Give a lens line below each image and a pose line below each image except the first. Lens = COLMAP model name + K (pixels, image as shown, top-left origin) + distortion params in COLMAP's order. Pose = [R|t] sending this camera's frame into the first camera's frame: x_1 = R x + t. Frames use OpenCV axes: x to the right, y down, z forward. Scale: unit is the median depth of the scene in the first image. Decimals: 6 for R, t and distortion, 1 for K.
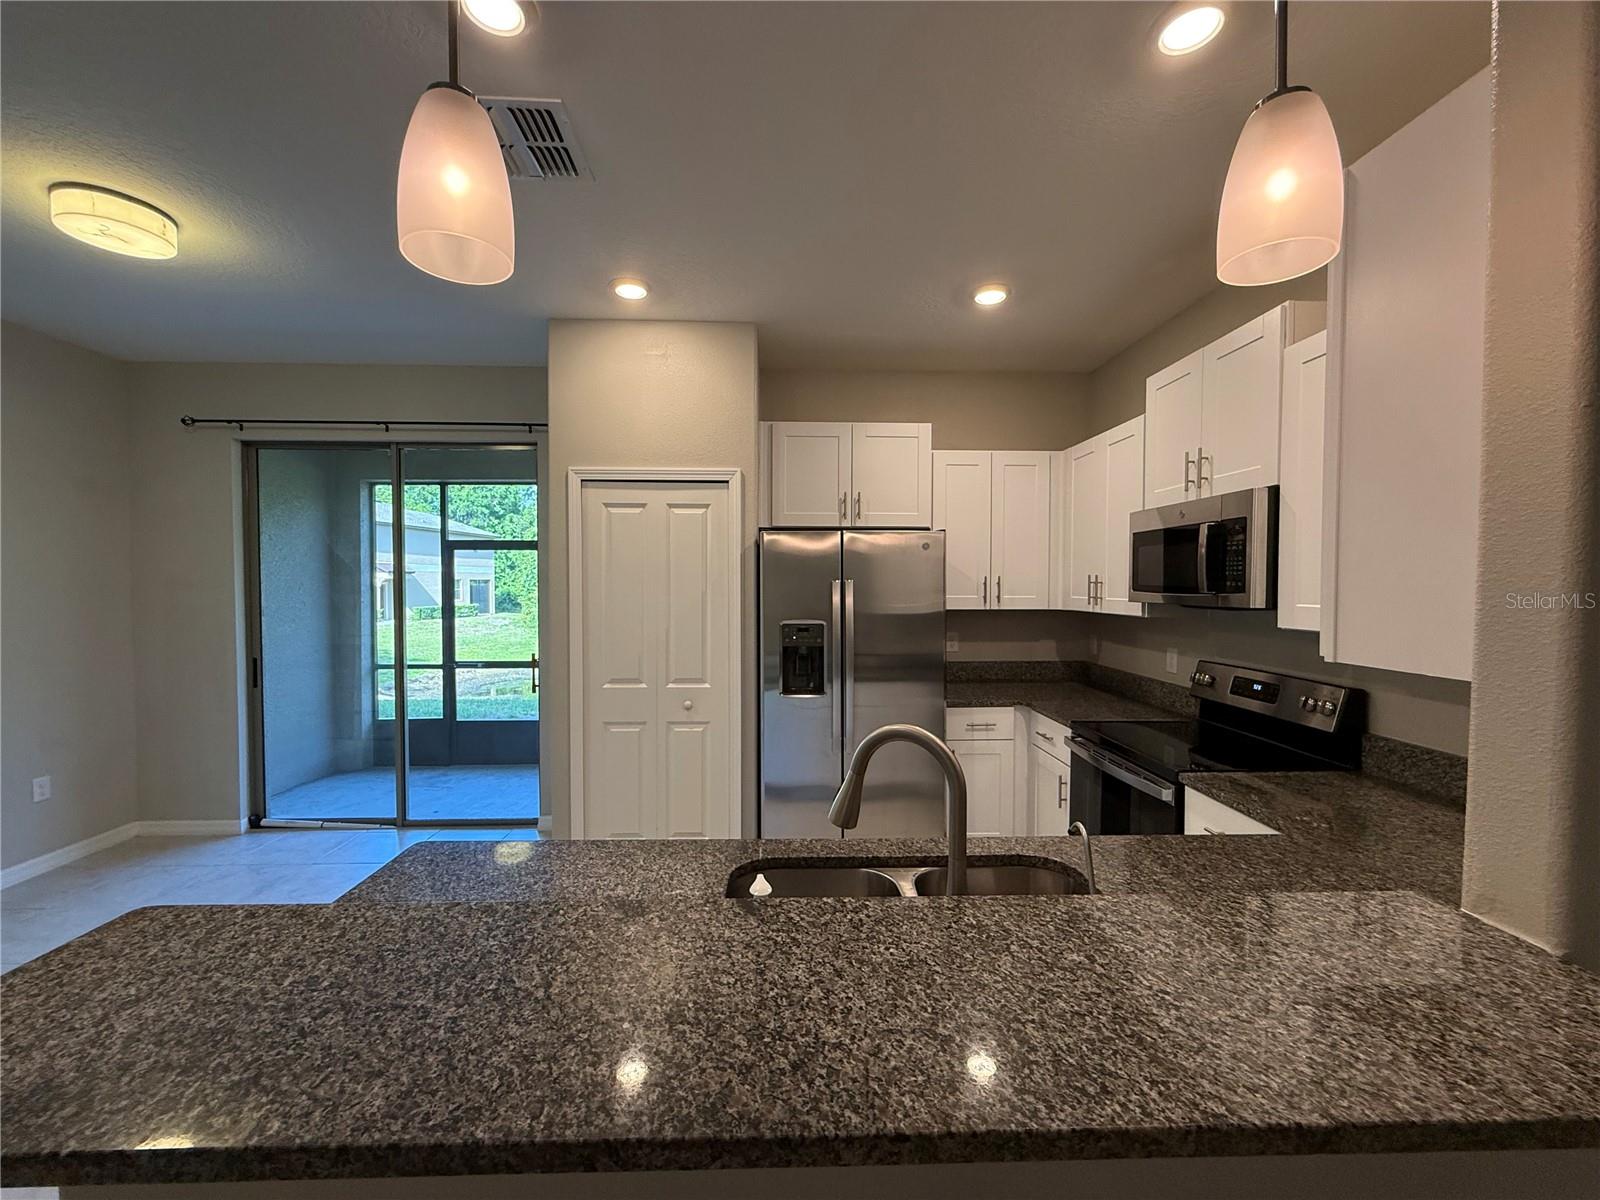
lens RADIAL K [[644.6, 0, 801.8], [0, 644.6, 594.6], [0, 0, 1]] dist [-0.001363, 0.000144]
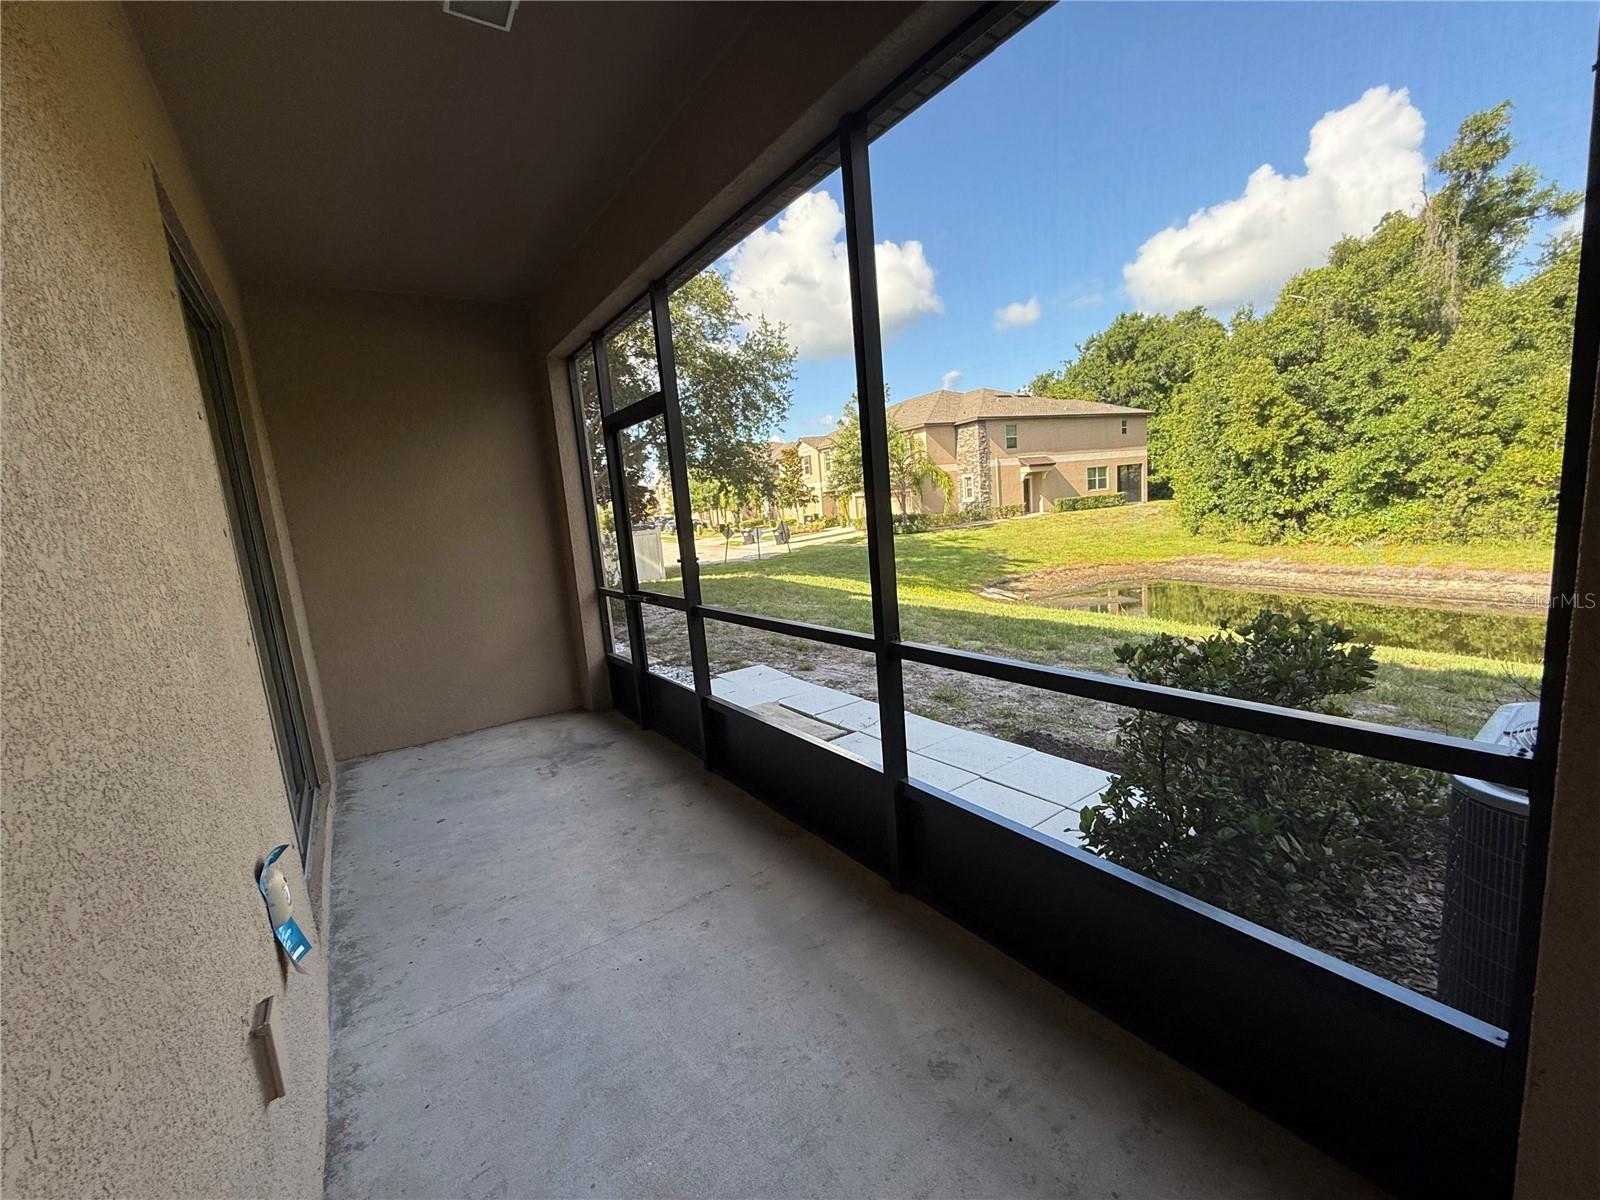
lens RADIAL K [[644.6, 0, 793.4], [0, 644.6, 599.0], [0, 0, 1]] dist [-0.001363, 0.000144]
pose [[0.538670, 0.082825, -0.838436, 0.270286], [0.068282, 0.987591, 0.141429, 0.030754], [0.839746, -0.133433, 0.526330, 1.240126]]
